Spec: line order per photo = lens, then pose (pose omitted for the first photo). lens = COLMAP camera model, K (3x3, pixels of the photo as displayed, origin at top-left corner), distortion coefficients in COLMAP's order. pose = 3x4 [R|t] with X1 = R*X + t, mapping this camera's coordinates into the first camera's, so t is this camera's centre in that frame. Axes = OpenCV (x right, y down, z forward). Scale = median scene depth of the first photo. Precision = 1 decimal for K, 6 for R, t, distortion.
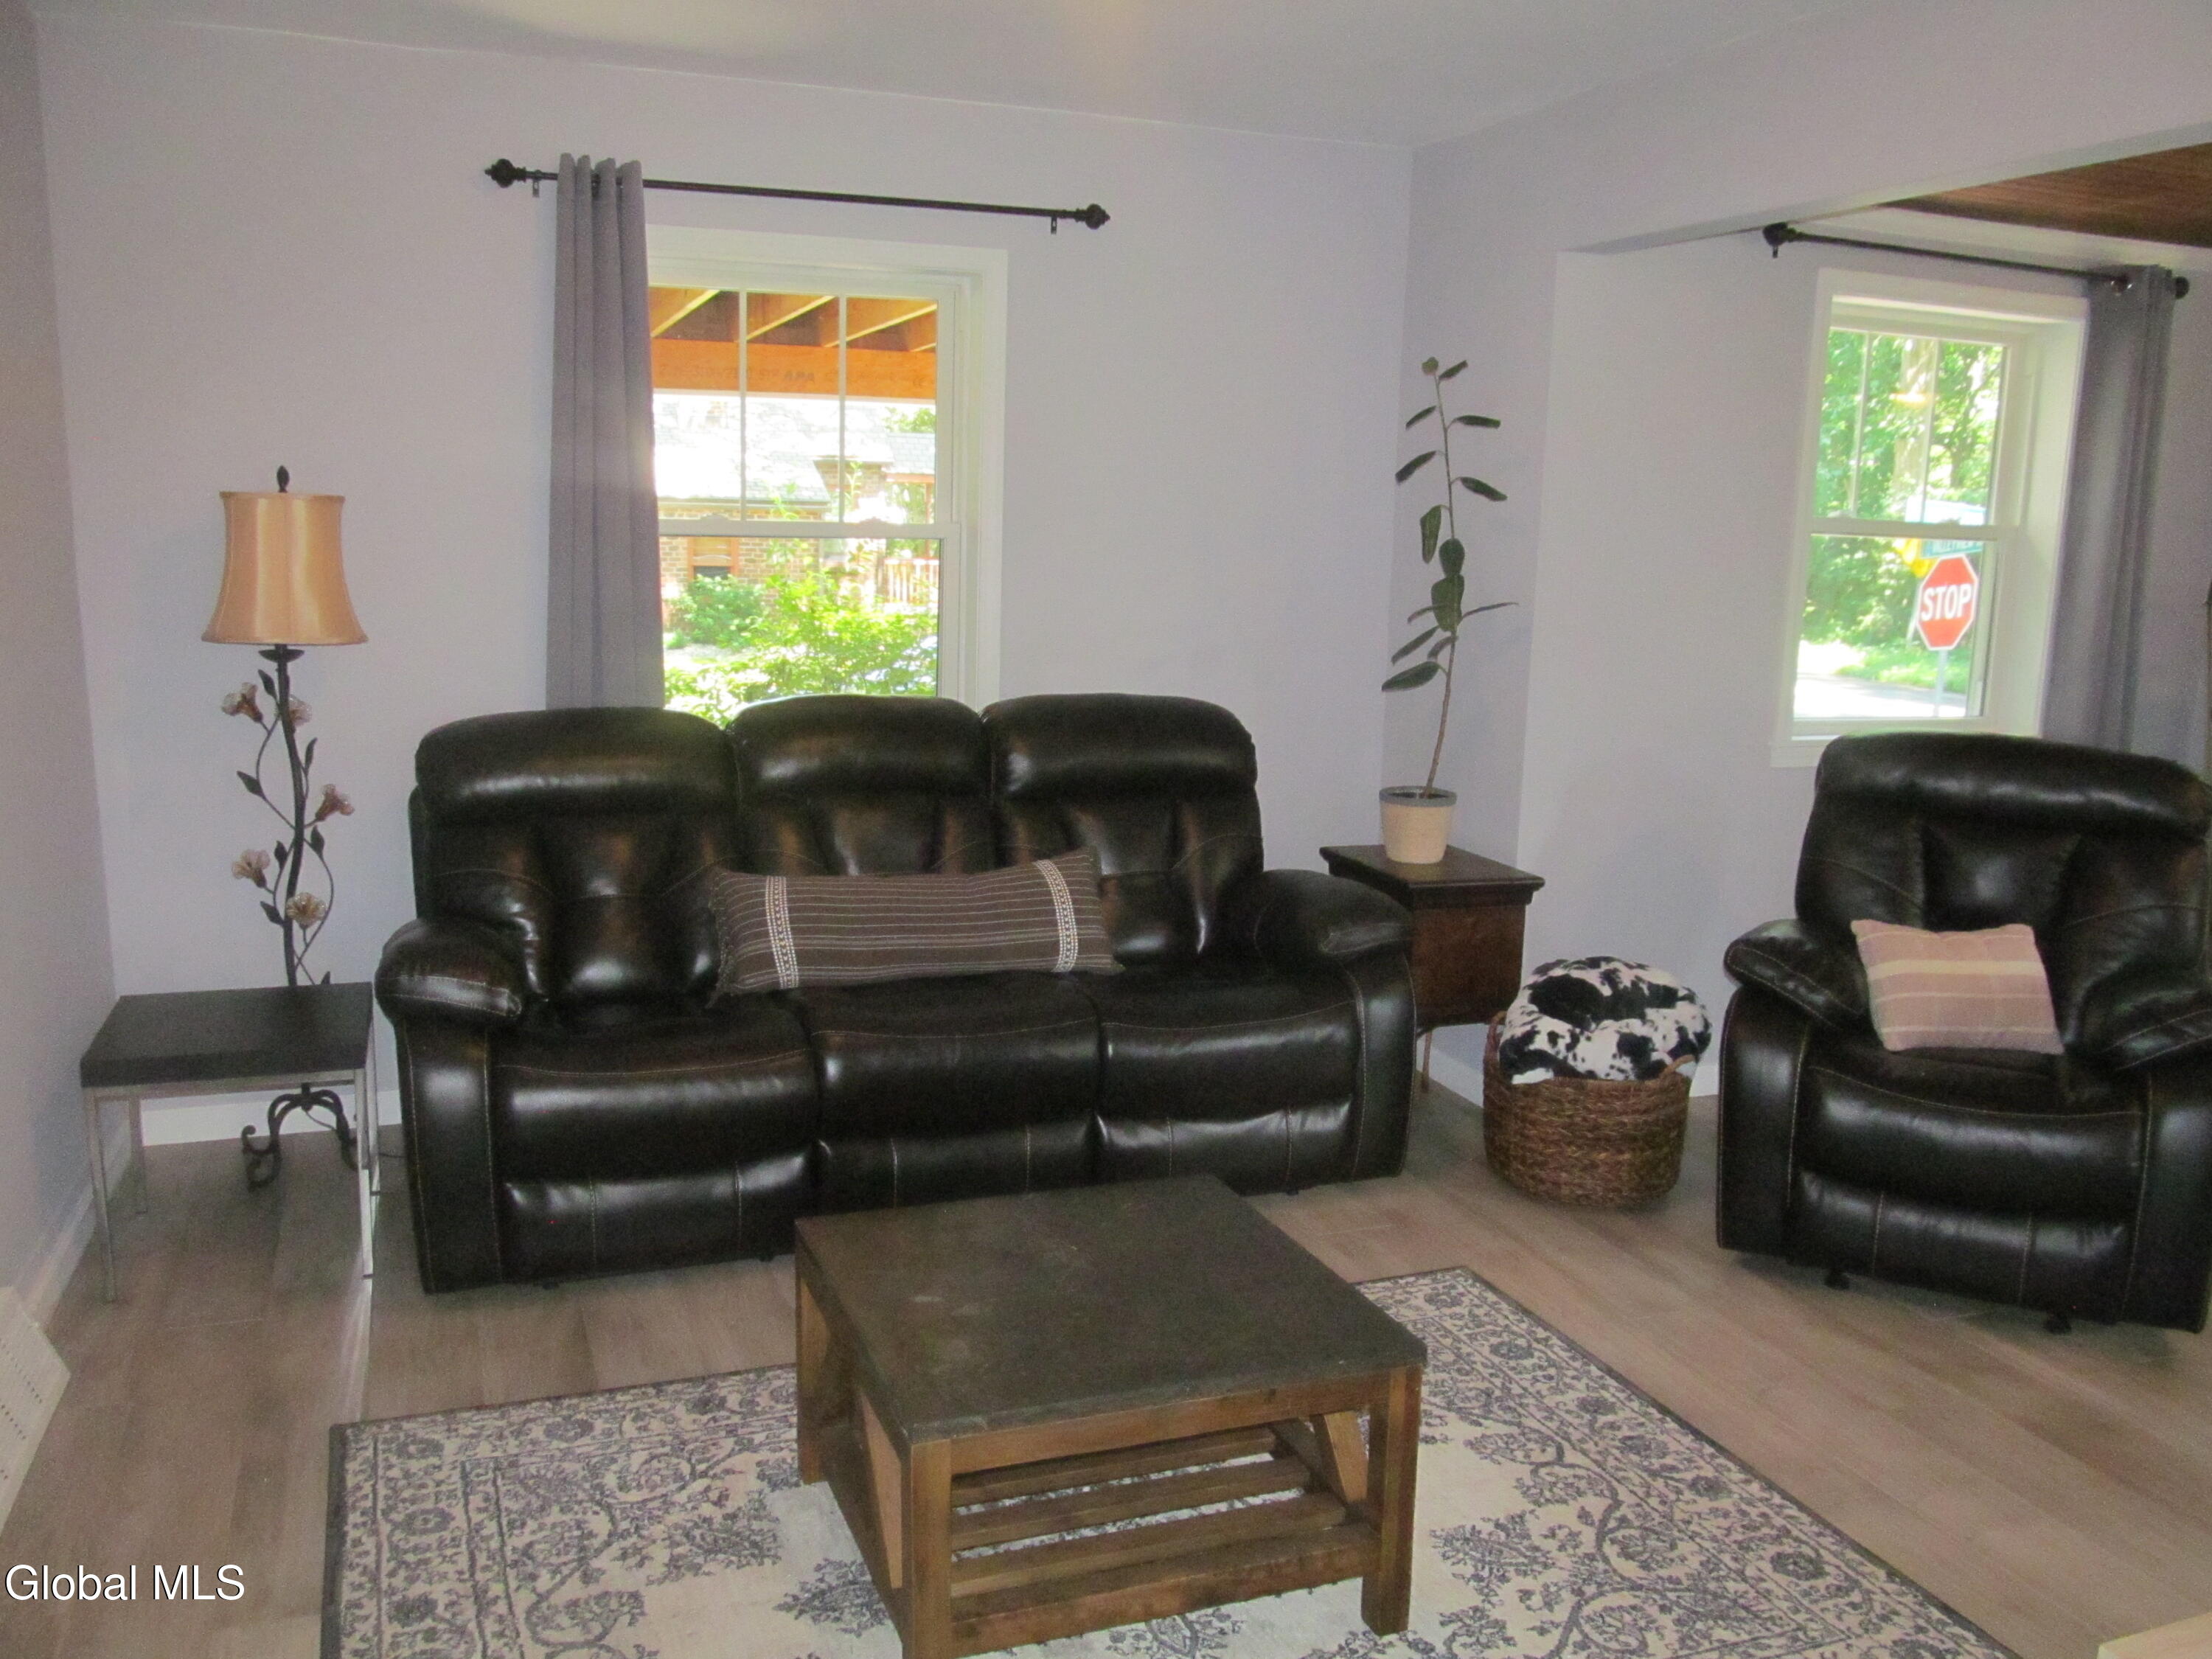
lens RADIAL K [[1823.3, 0, 1162.6], [0, 1823.3, 885.3], [0, 0, 1]] dist [-0.062683, -0.001459]
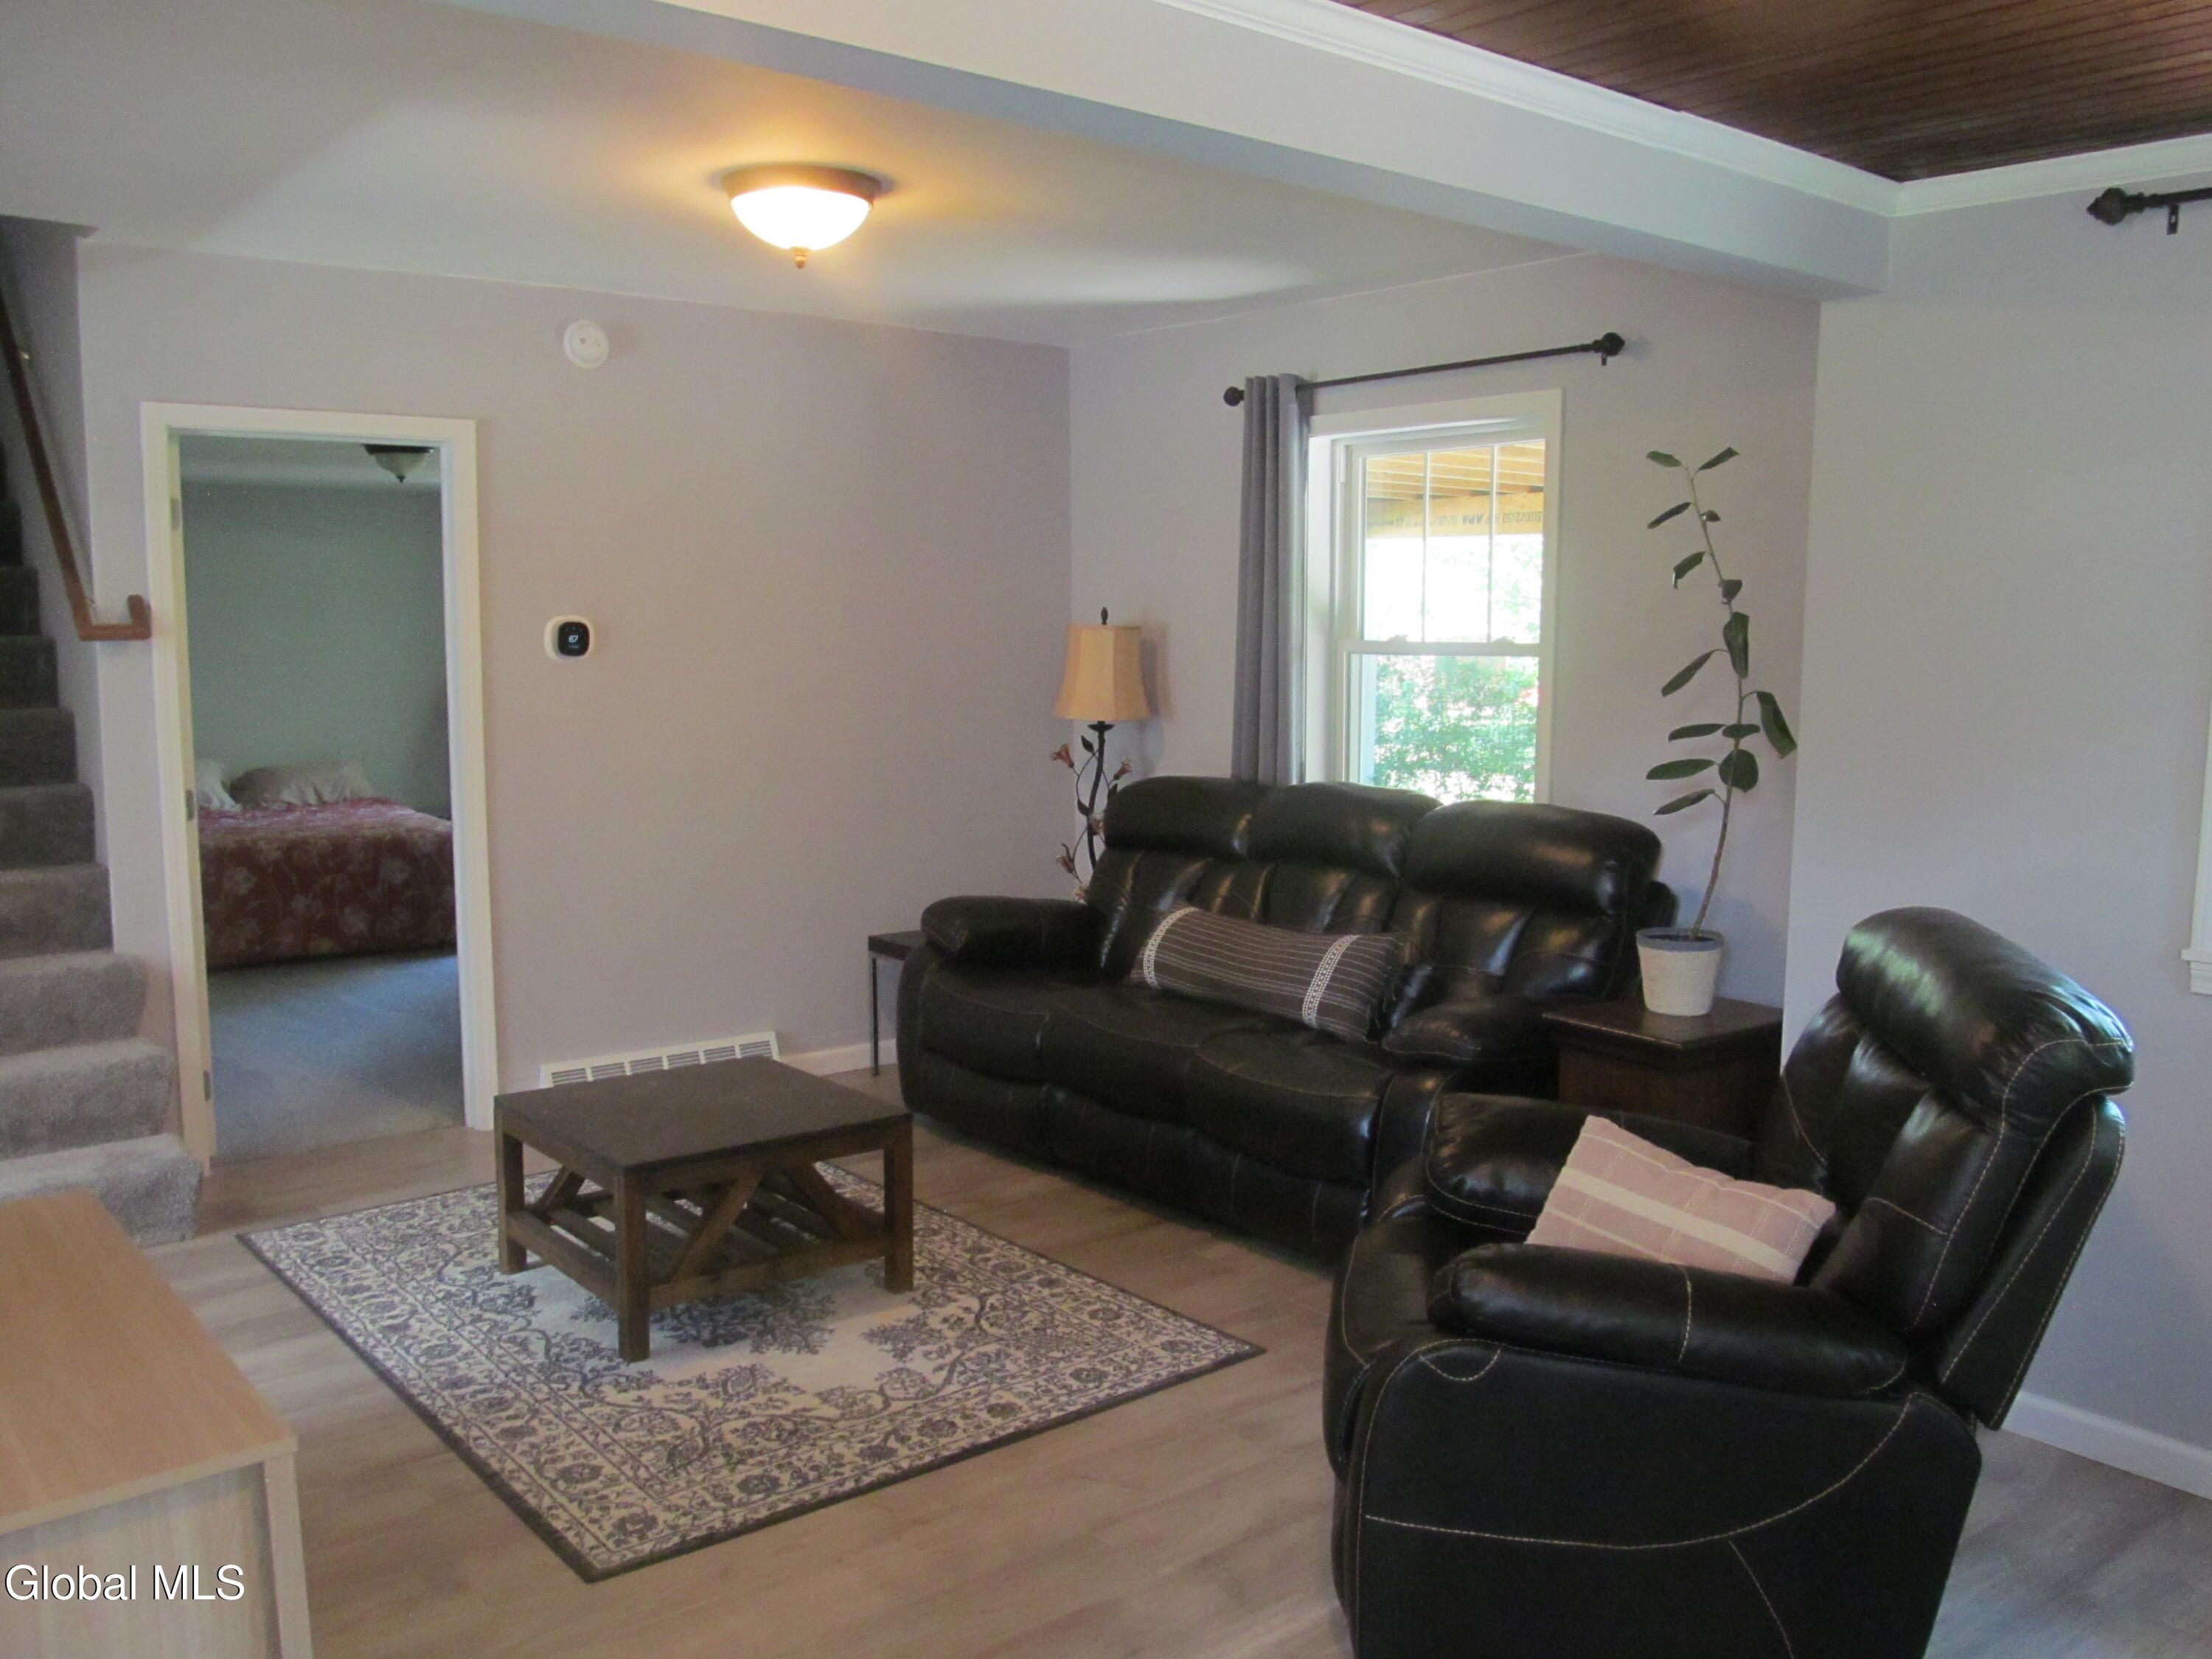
lens RADIAL K [[1823.3, 0, 1048.8], [0, 1823.3, 861.9], [0, 0, 1]] dist [-0.062683, -0.001459]
pose [[0.295297, 0.096633, -0.950506, 1.017252], [-0.186207, 0.981615, 0.041946, -0.074501], [0.937084, 0.164605, 0.307862, 0.503389]]
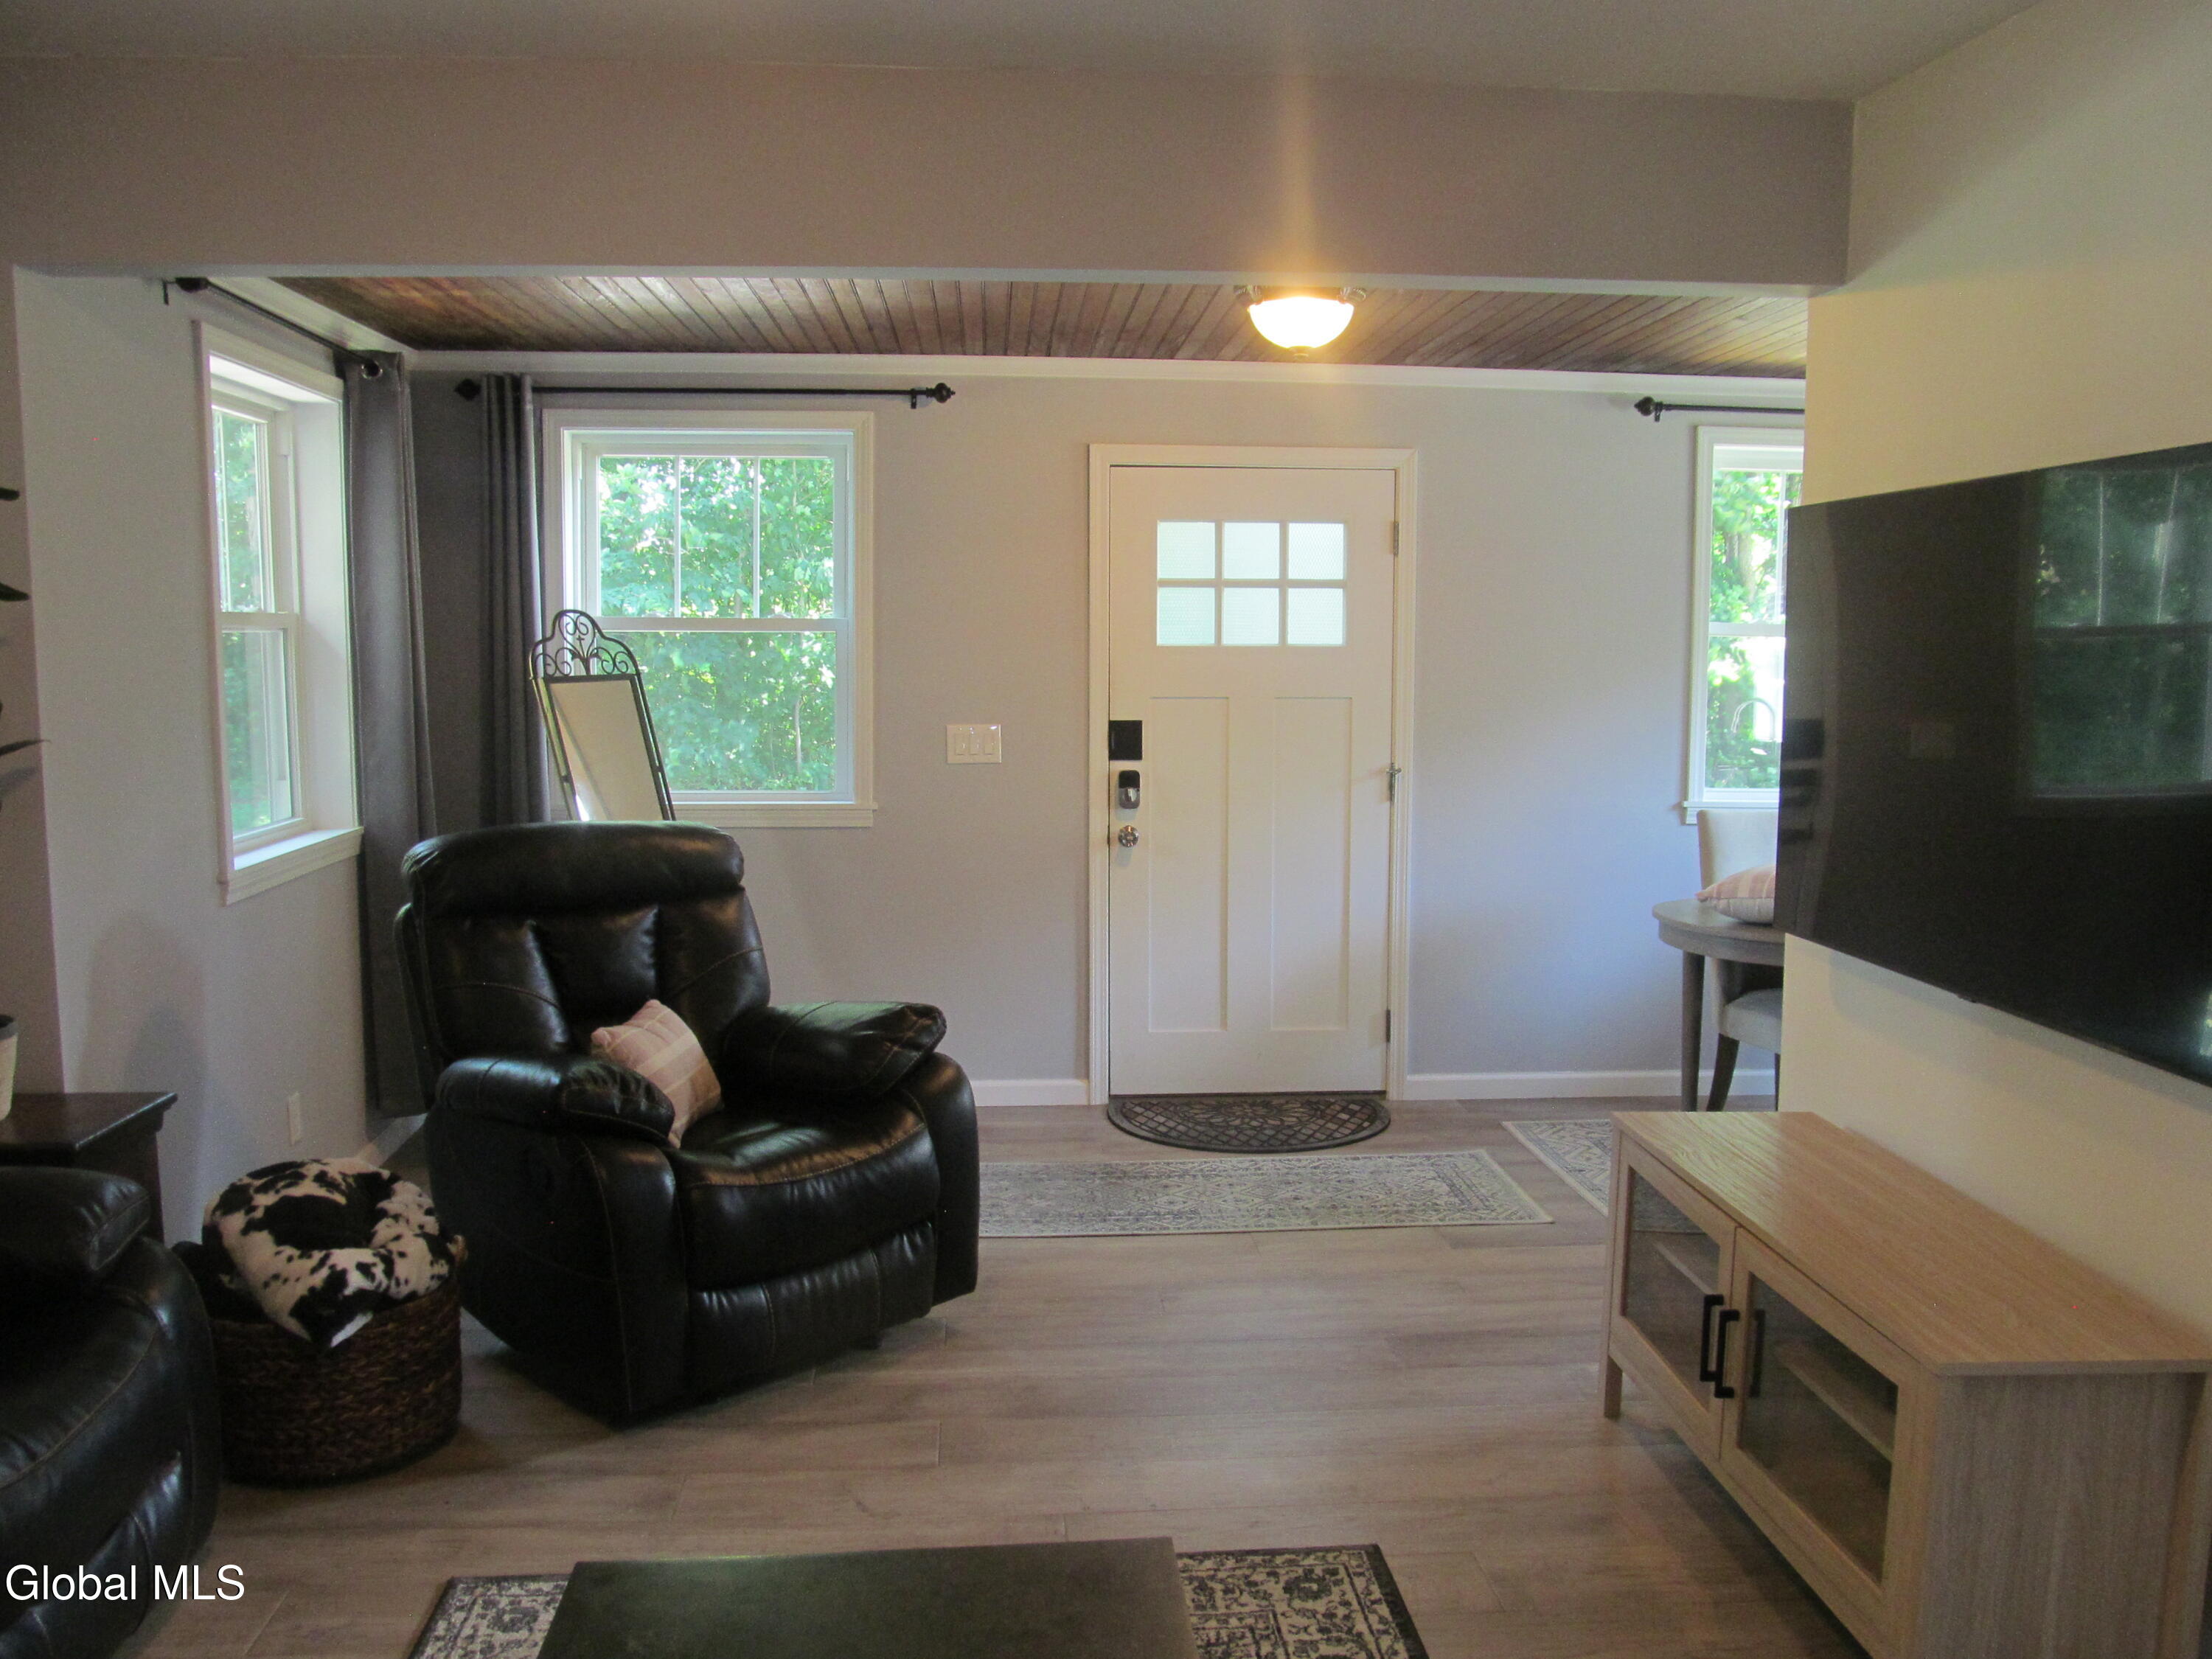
lens RADIAL K [[1823.3, 0, 1114.0], [0, 1823.3, 825.2], [0, 0, 1]] dist [-0.062683, -0.001459]
pose [[0.282075, -0.130689, 0.950449, -0.410643], [0.195216, 0.977771, 0.076509, -0.101693], [-0.939321, 0.163962, 0.301318, 0.426105]]
